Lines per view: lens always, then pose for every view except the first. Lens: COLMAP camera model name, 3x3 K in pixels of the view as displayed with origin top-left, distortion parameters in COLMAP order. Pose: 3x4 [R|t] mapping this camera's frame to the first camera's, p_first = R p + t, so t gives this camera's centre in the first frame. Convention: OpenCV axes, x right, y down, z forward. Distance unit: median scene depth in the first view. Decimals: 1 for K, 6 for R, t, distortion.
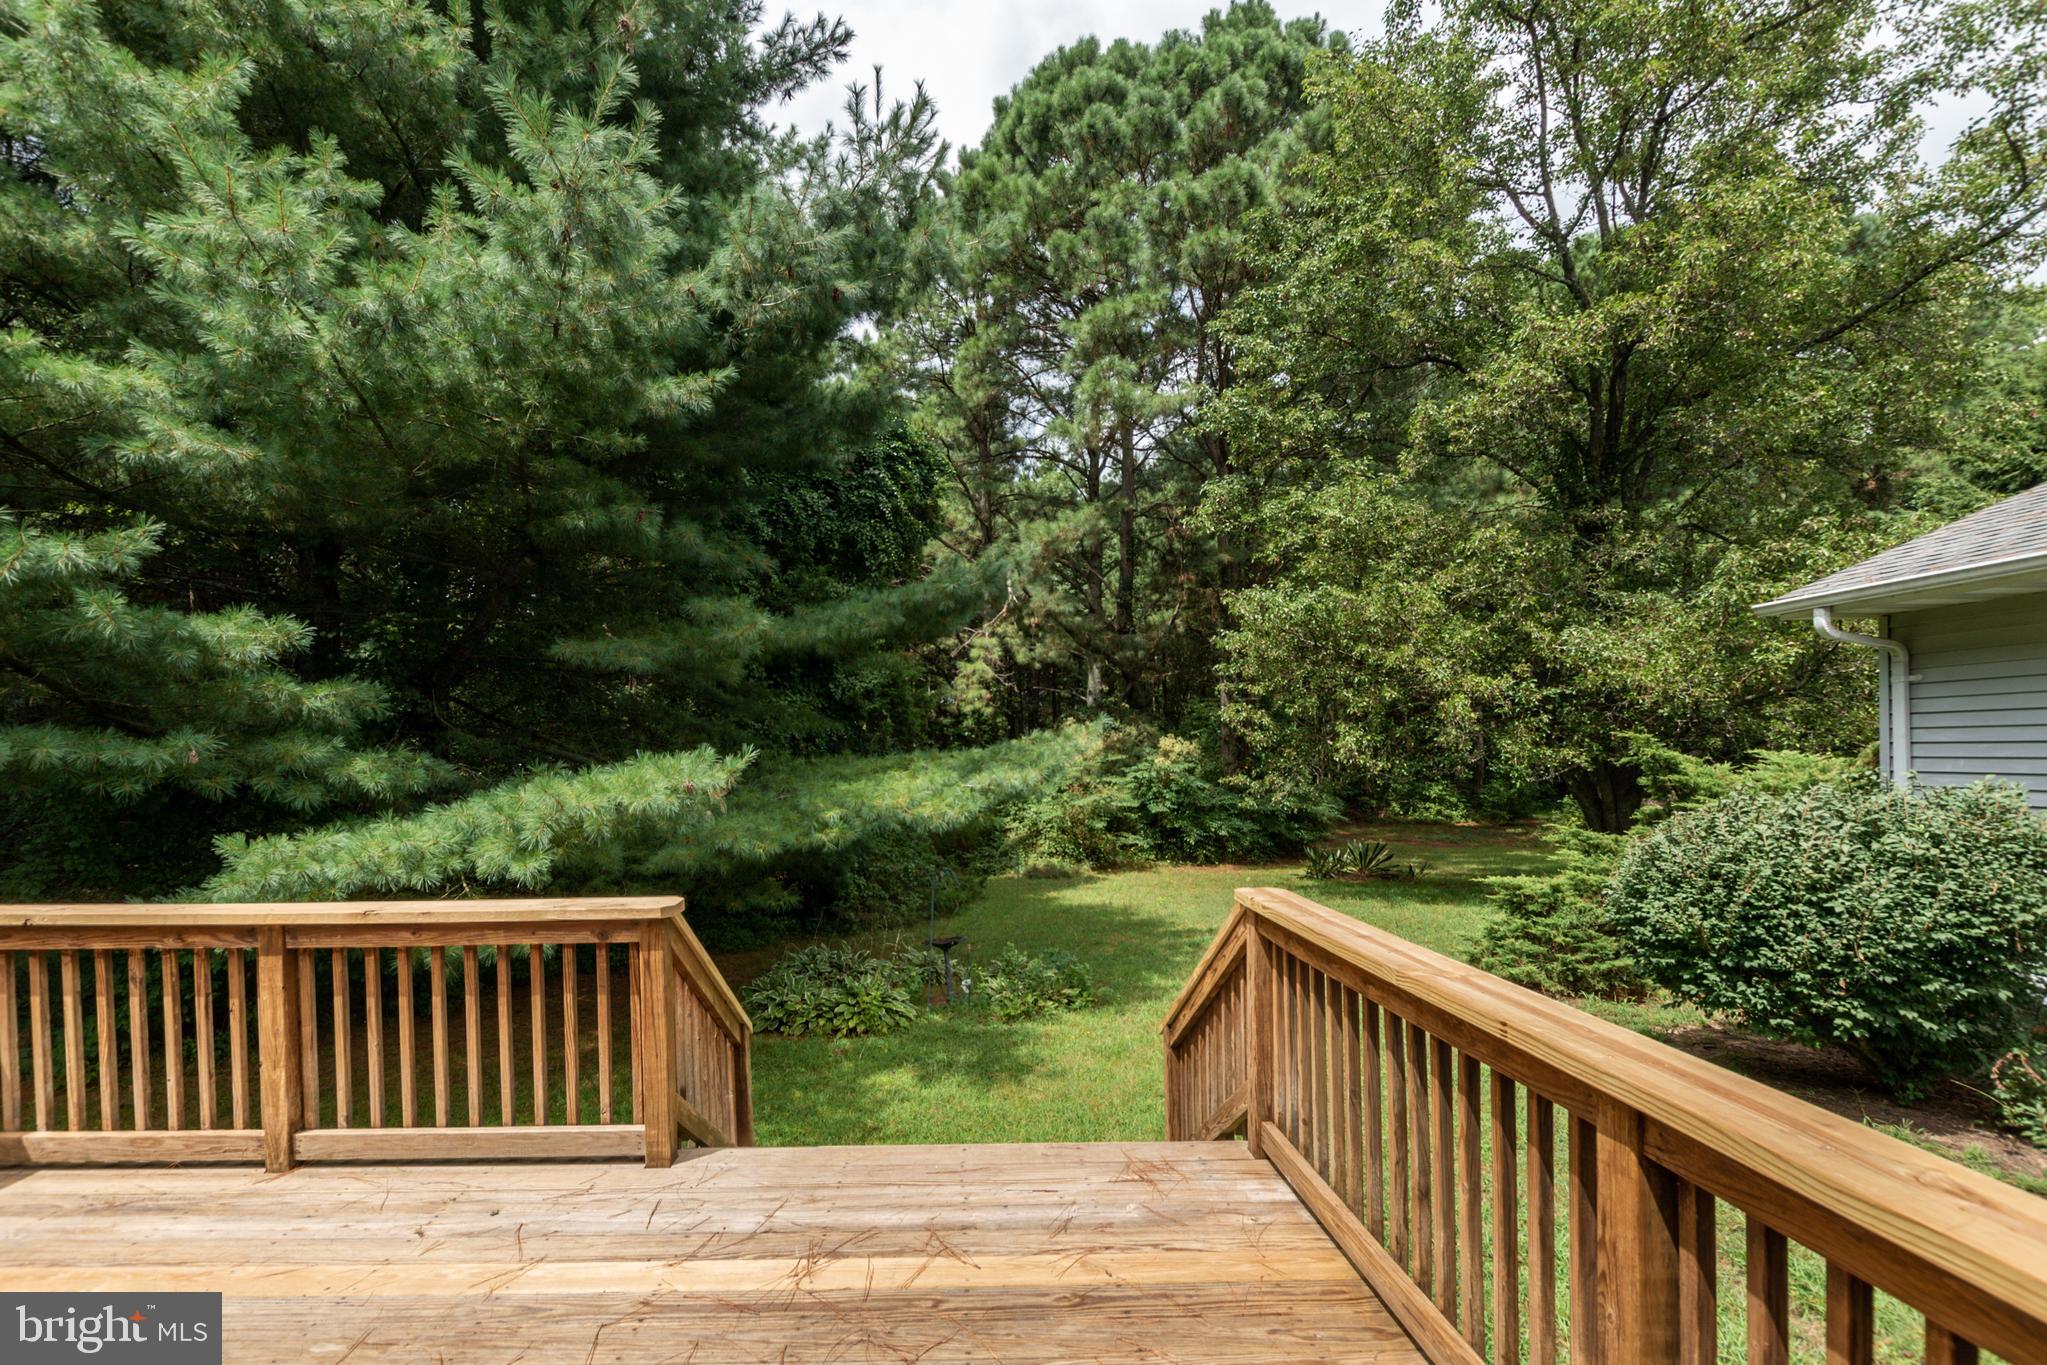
lens RADIAL K [[885.5, 0, 948.6], [0, 885.5, 752.2], [0, 0, 1]] dist [0.003917, -0.002761]
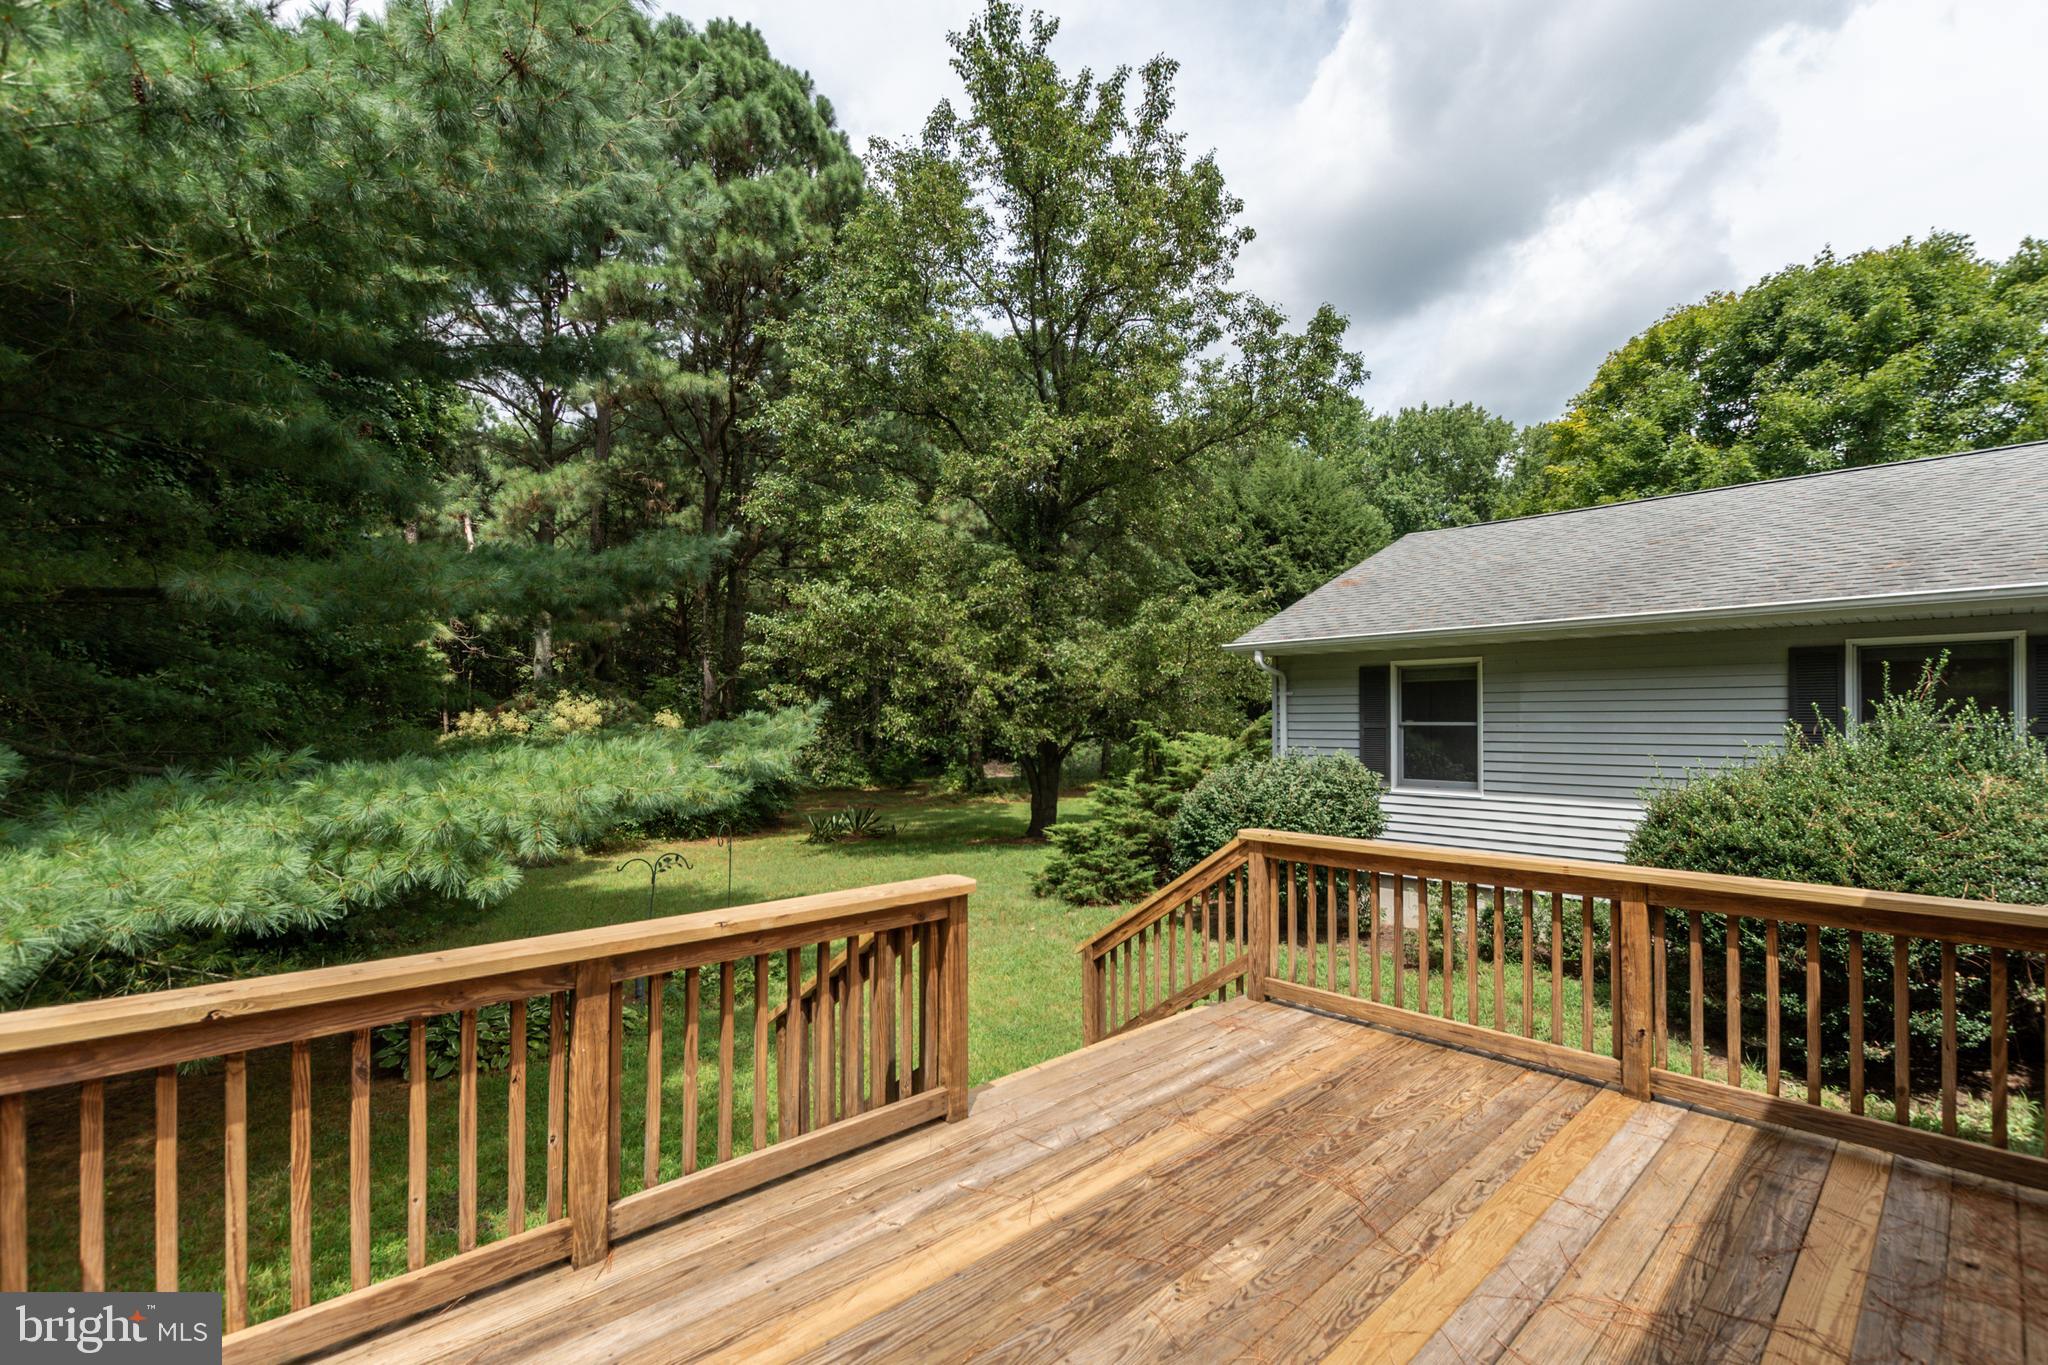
lens RADIAL K [[885.9, 0, 993.8], [0, 885.9, 701.1], [0, 0, 1]] dist [0.003917, -0.002761]
pose [[0.746827, 0.025508, 0.664529, -0.462042], [-0.007416, 0.999521, -0.030033, -0.009330], [-0.664977, 0.017501, 0.746659, 0.060694]]
